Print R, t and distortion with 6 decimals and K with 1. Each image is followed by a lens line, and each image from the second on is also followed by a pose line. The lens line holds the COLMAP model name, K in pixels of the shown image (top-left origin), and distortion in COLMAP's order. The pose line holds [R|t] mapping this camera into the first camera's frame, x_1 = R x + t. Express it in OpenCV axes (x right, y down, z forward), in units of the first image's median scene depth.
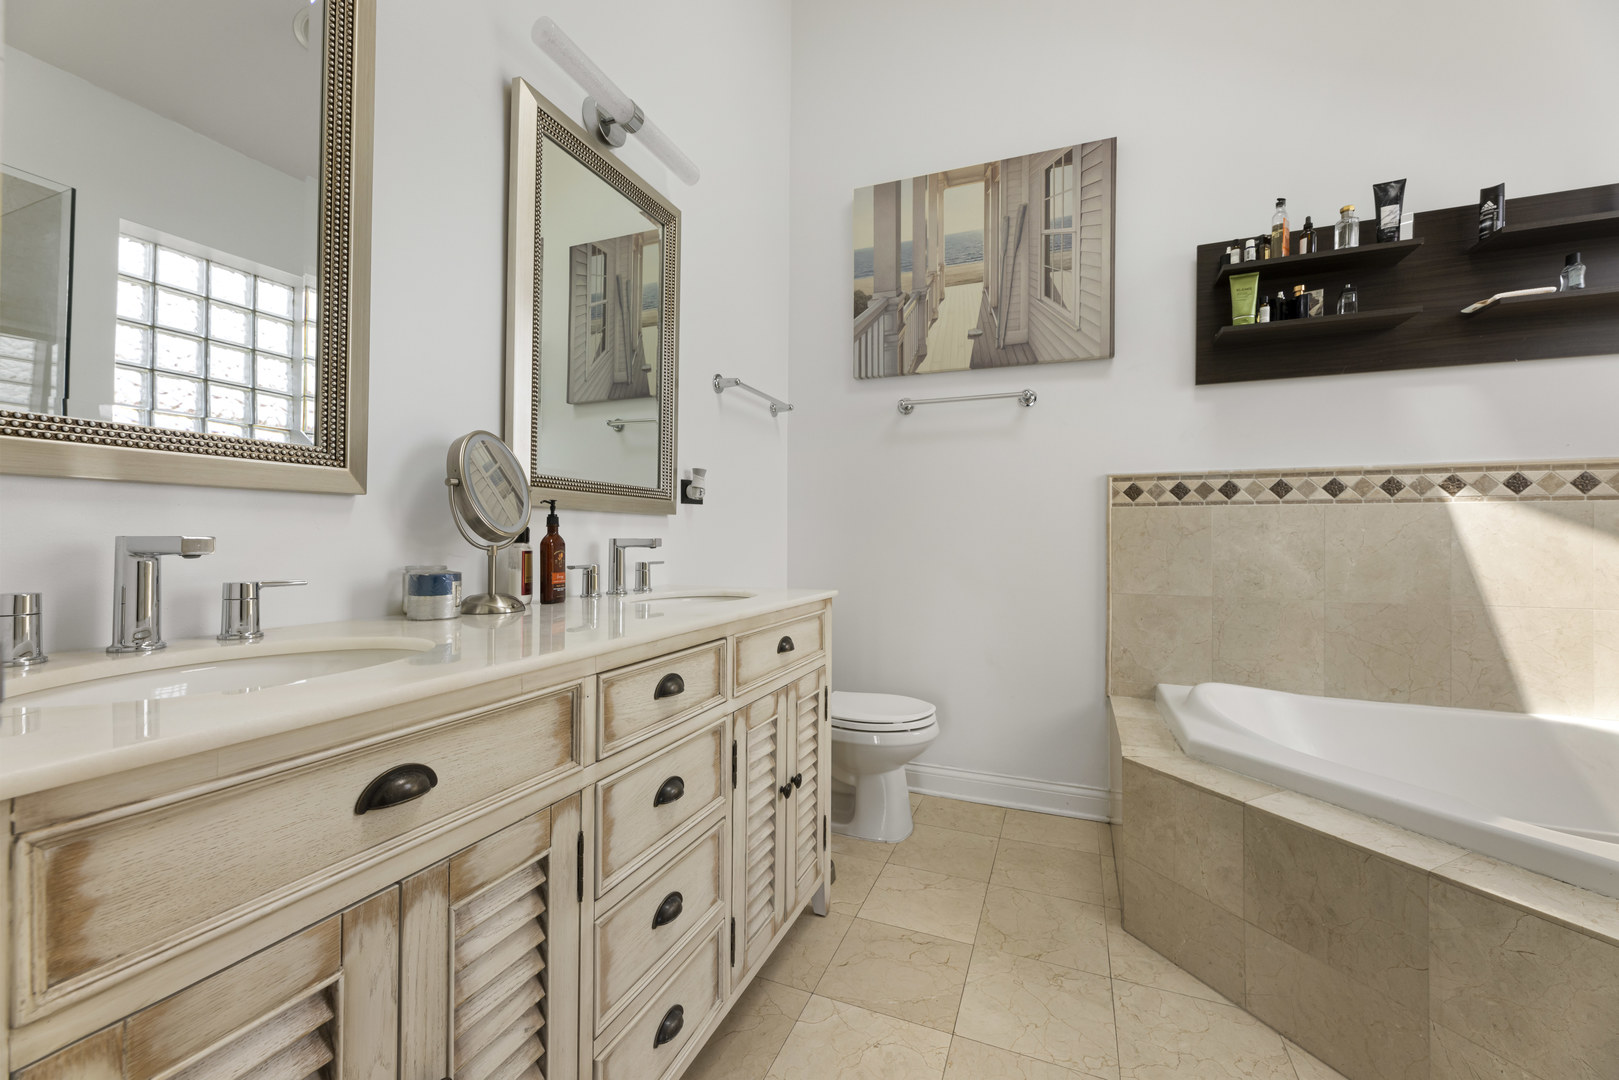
lens RADIAL K [[642.7, 0, 811.9], [0, 642.7, 533.7], [0, 0, 1]] dist [-0.000523, -0.000047]
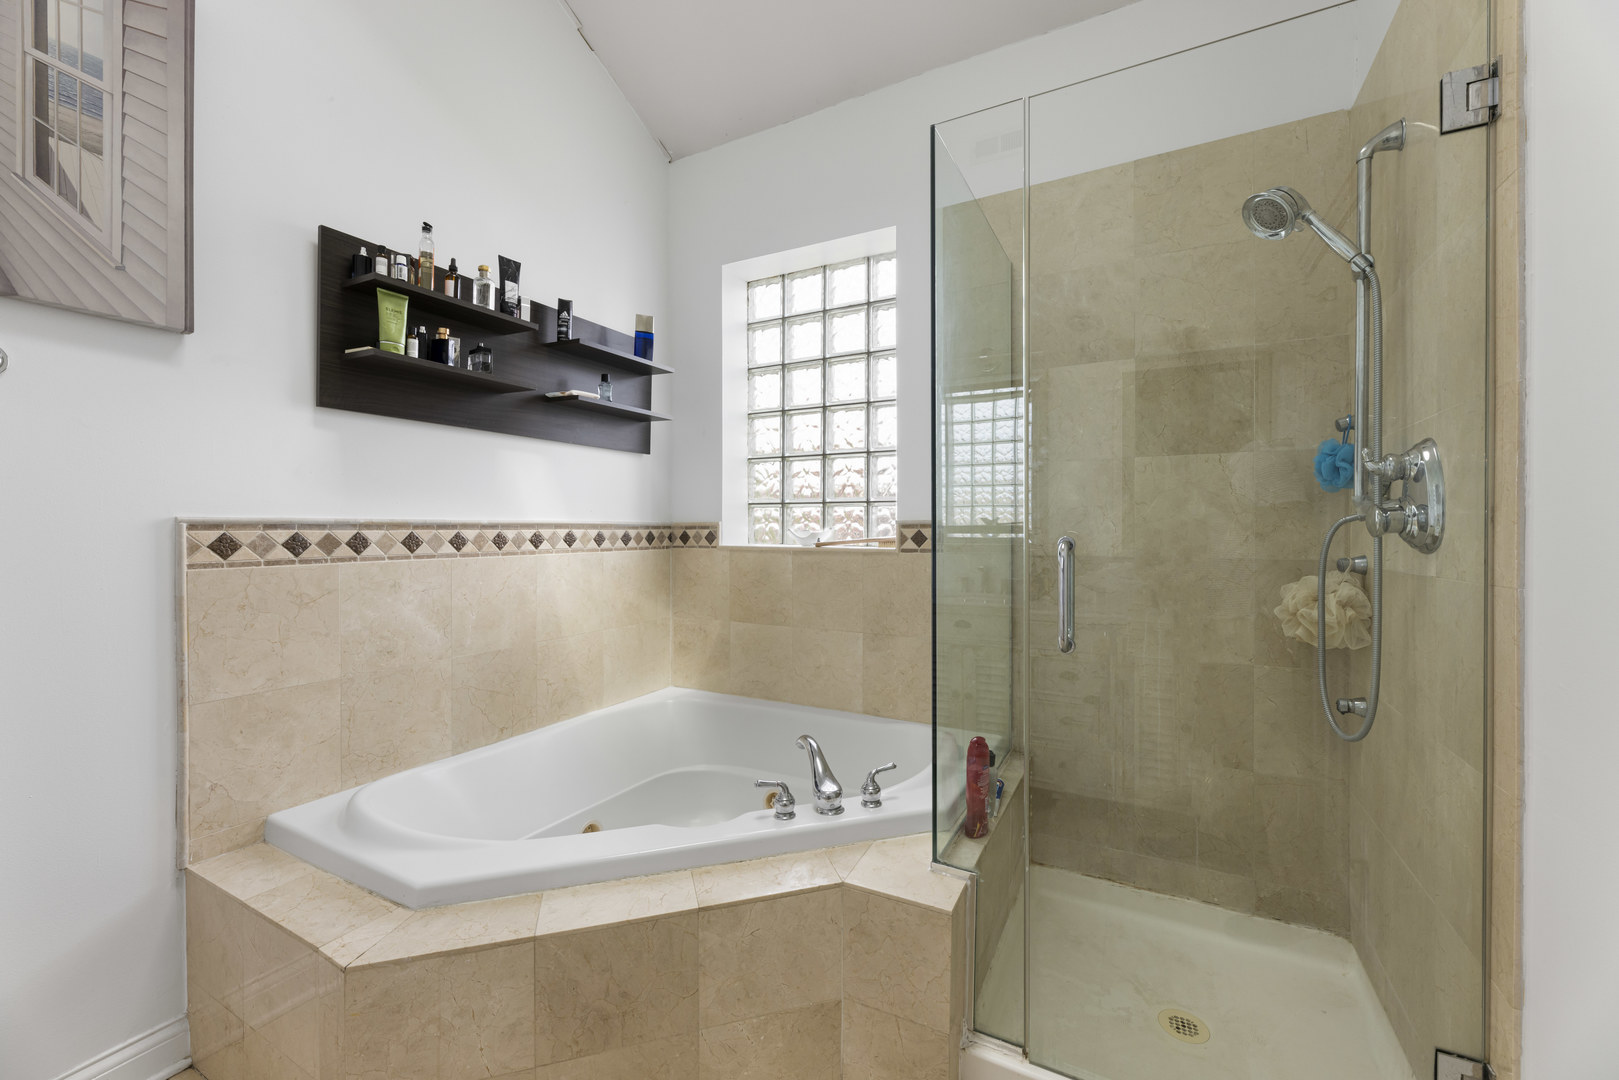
lens RADIAL K [[642.7, 0, 811.9], [0, 642.7, 533.7], [0, 0, 1]] dist [-0.000523, -0.000047]
pose [[0.114014, -0.010943, 0.993419, -0.095042], [-0.006961, 0.999906, 0.011813, -0.090146], [-0.993455, -0.008262, 0.113927, 0.317027]]
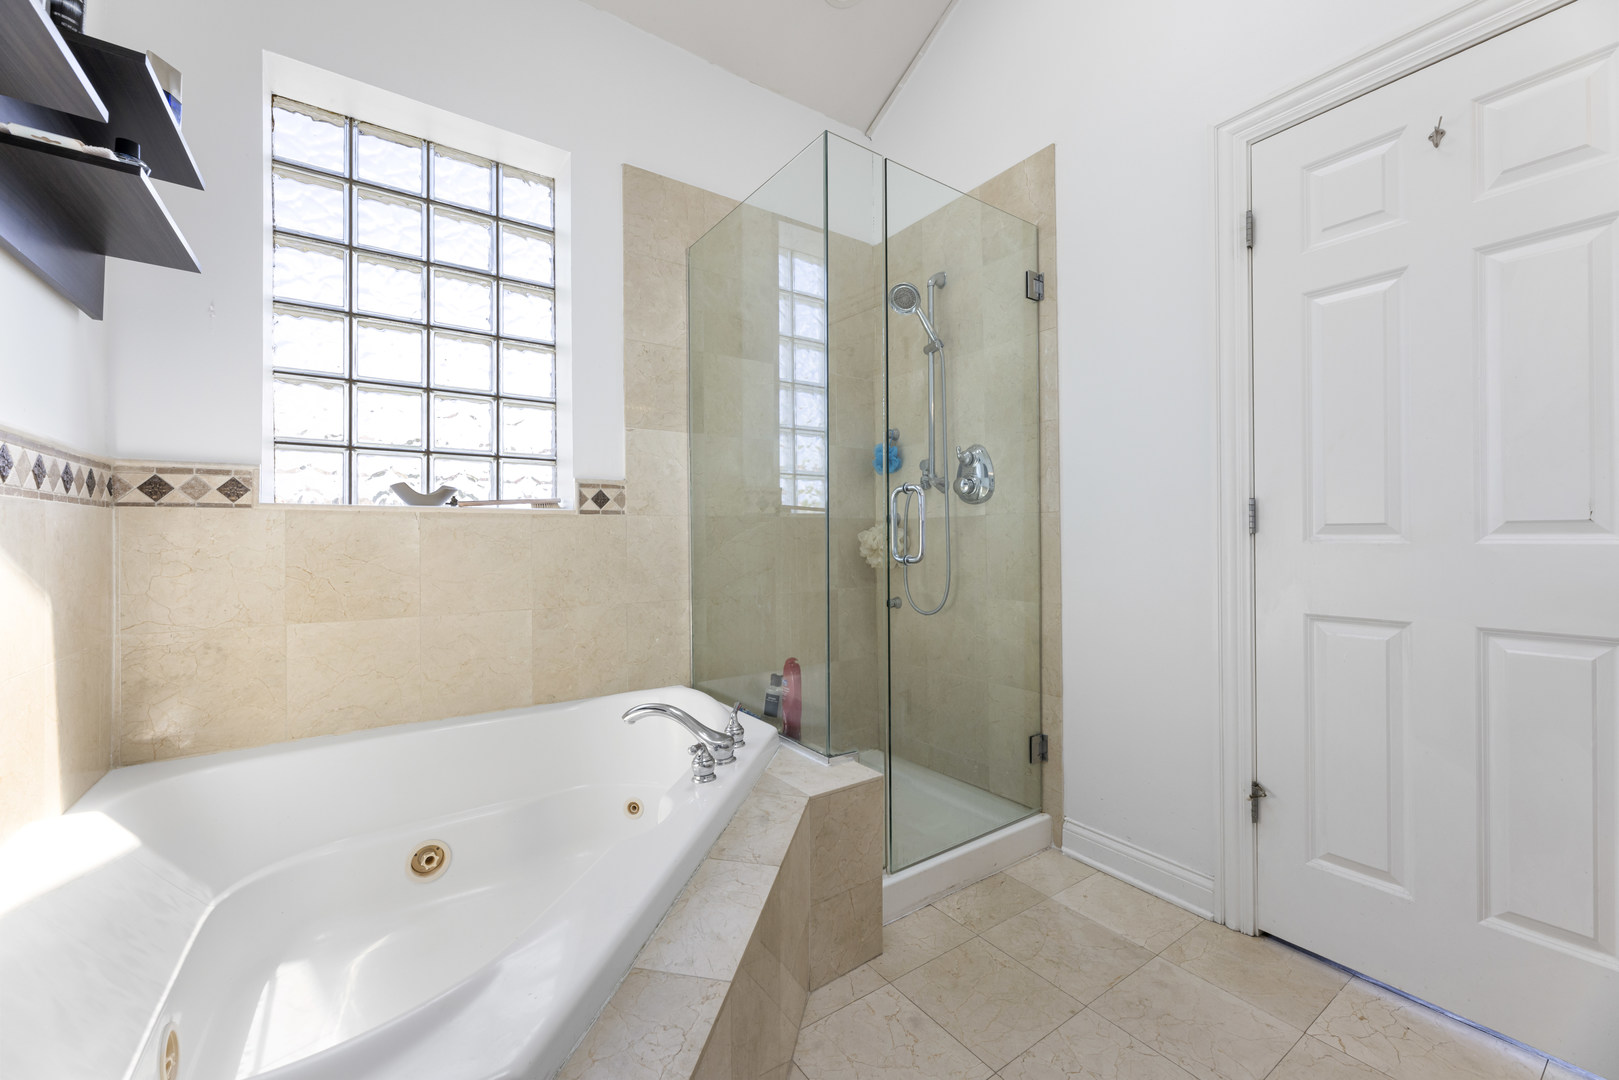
lens RADIAL K [[642.7, 0, 811.9], [0, 642.7, 533.7], [0, 0, 1]] dist [-0.000523, -0.000047]
pose [[-0.836403, 0.002936, 0.548107, 0.156072], [-0.002011, 0.999962, -0.008425, -0.011579], [-0.548111, -0.008149, -0.836366, 0.901343]]
